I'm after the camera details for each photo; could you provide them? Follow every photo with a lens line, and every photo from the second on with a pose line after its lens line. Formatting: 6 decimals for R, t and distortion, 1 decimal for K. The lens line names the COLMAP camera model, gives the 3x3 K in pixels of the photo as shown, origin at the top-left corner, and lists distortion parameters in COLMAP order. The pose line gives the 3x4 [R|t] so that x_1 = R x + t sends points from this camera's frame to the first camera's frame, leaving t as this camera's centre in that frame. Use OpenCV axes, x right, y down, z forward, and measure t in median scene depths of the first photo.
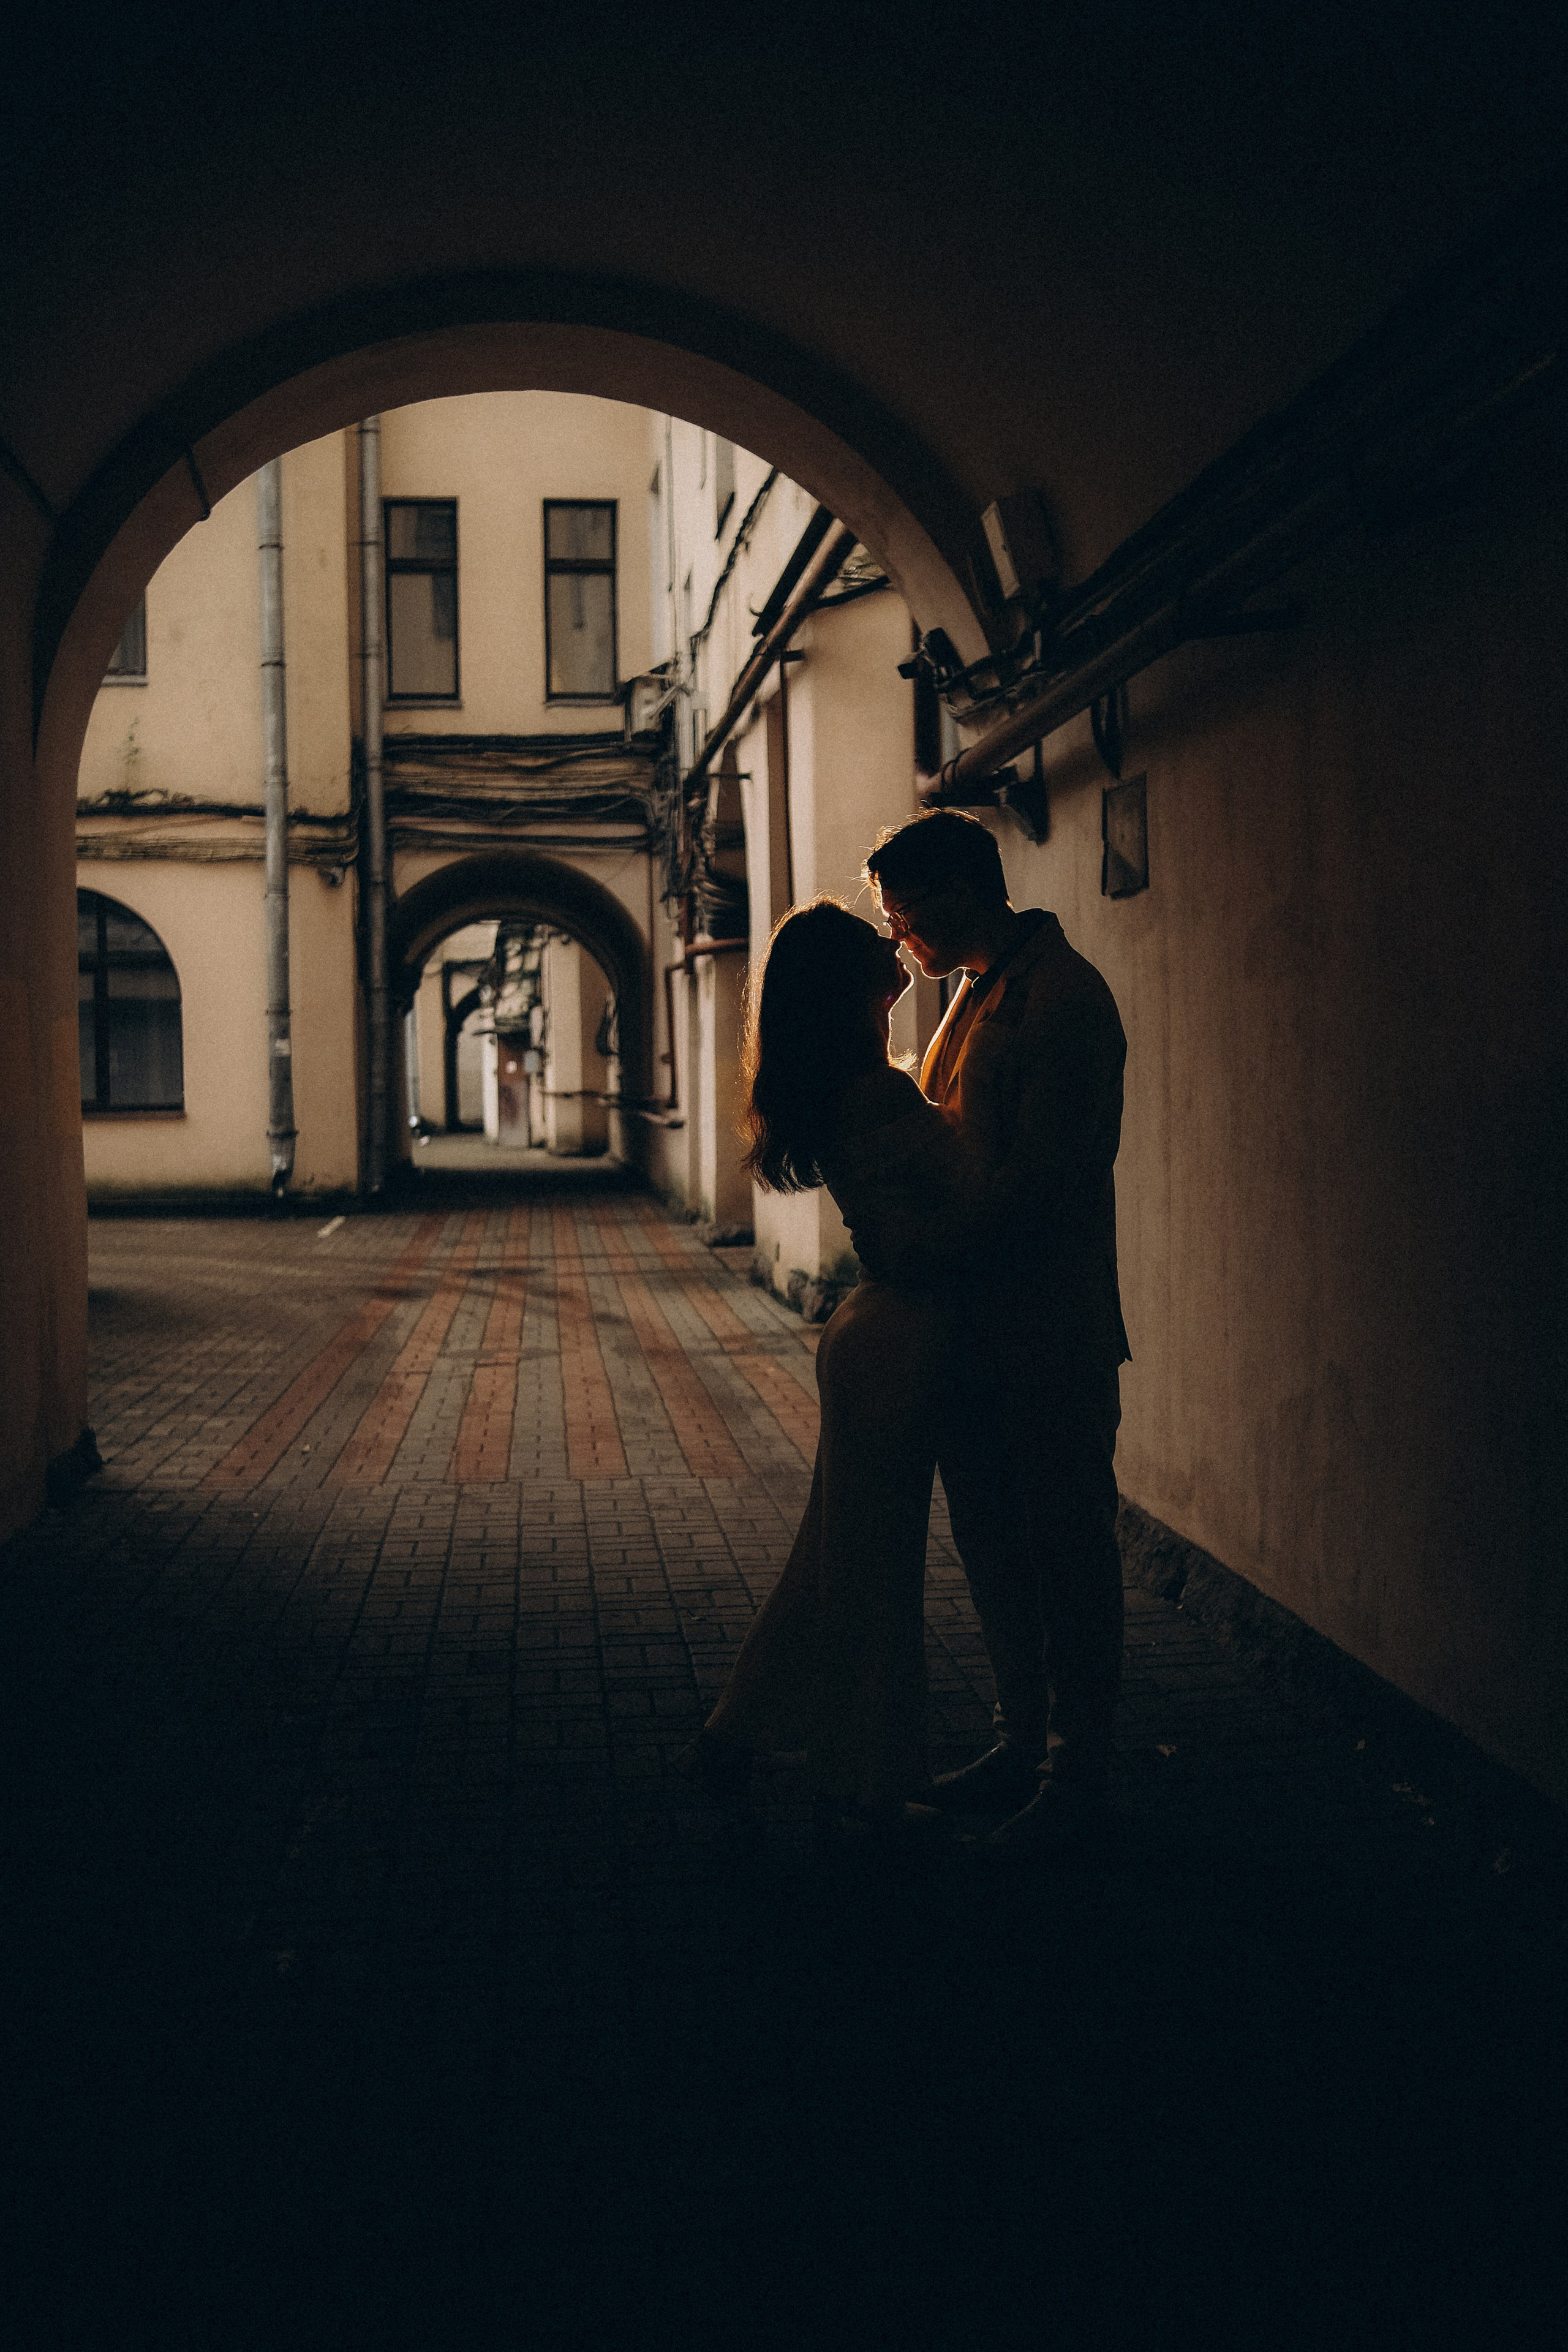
lens RADIAL K [[2352.1, 0, 779.8], [0, 2352.1, 1191.0], [0, 0, 1]] dist [-0.140426, 0.201197]
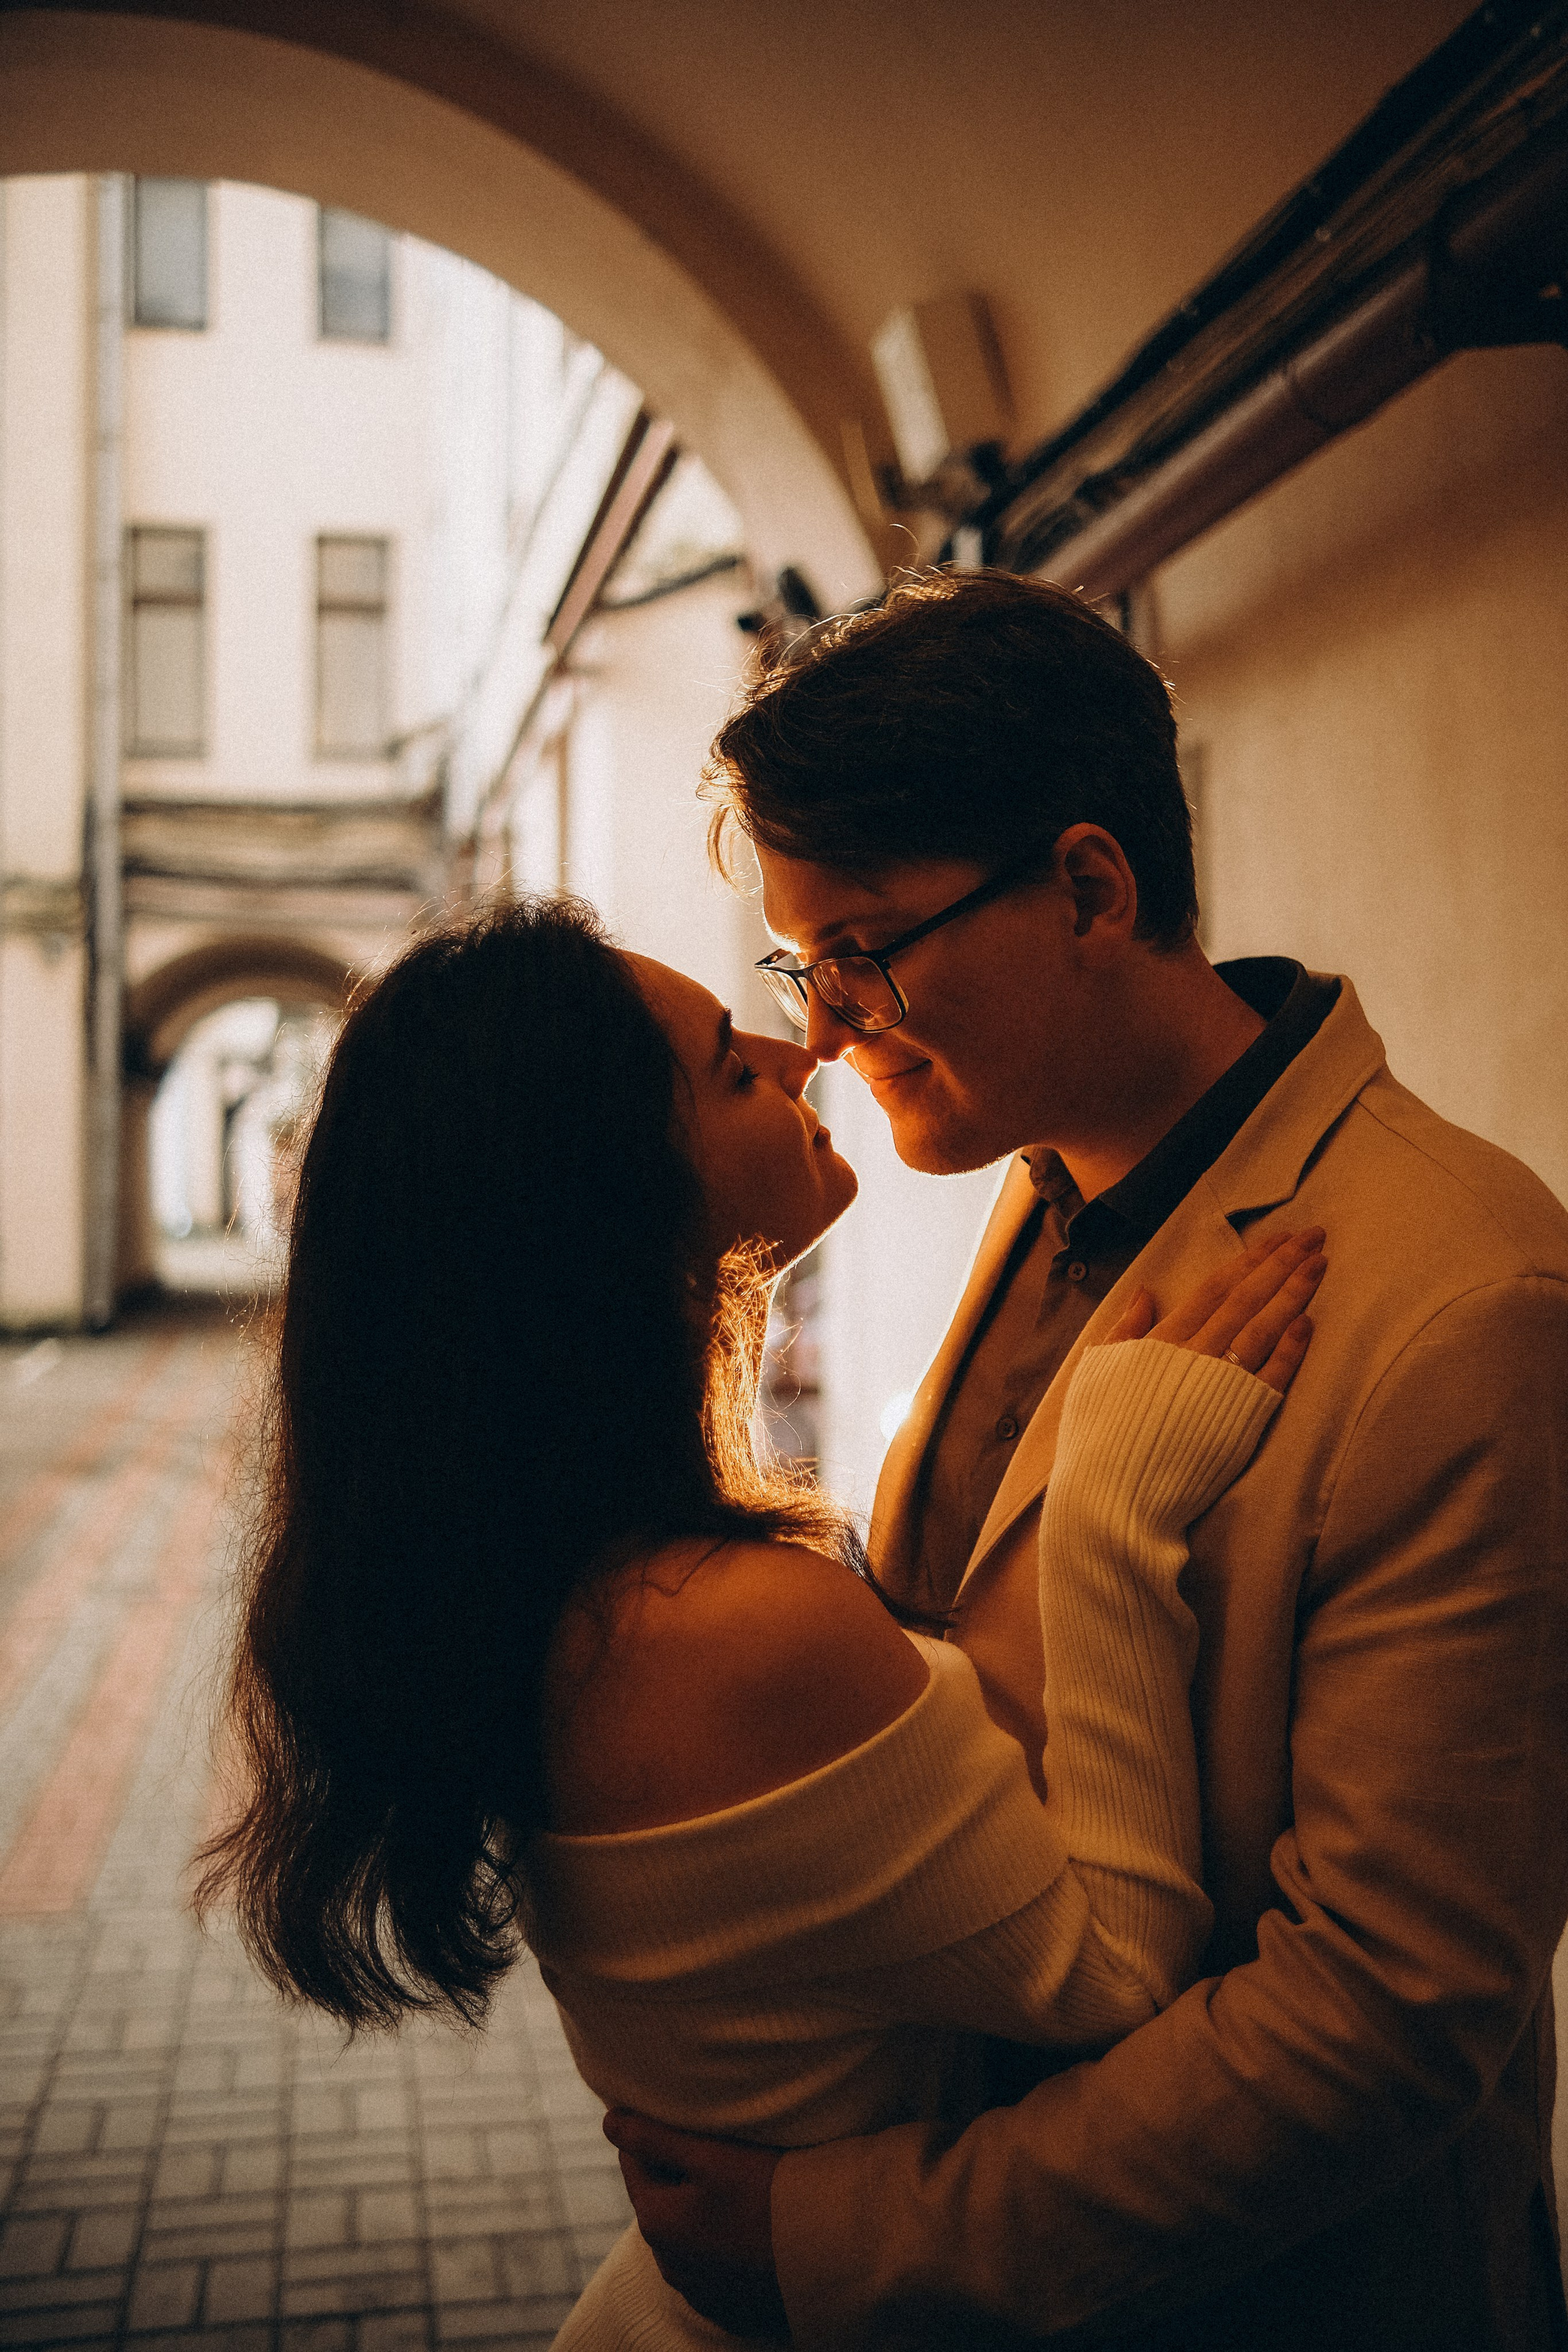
lens RADIAL K [[2354.1, 0, 780.3], [0, 2354.1, 1175.6], [0, 0, 1]] dist [-0.130345, 0.213786]
pose [[0.996276, 0.013184, 0.085210, 0.004117], [-0.009164, 0.998834, -0.047392, -0.013763], [-0.085735, 0.046435, 0.995235, 0.125866]]
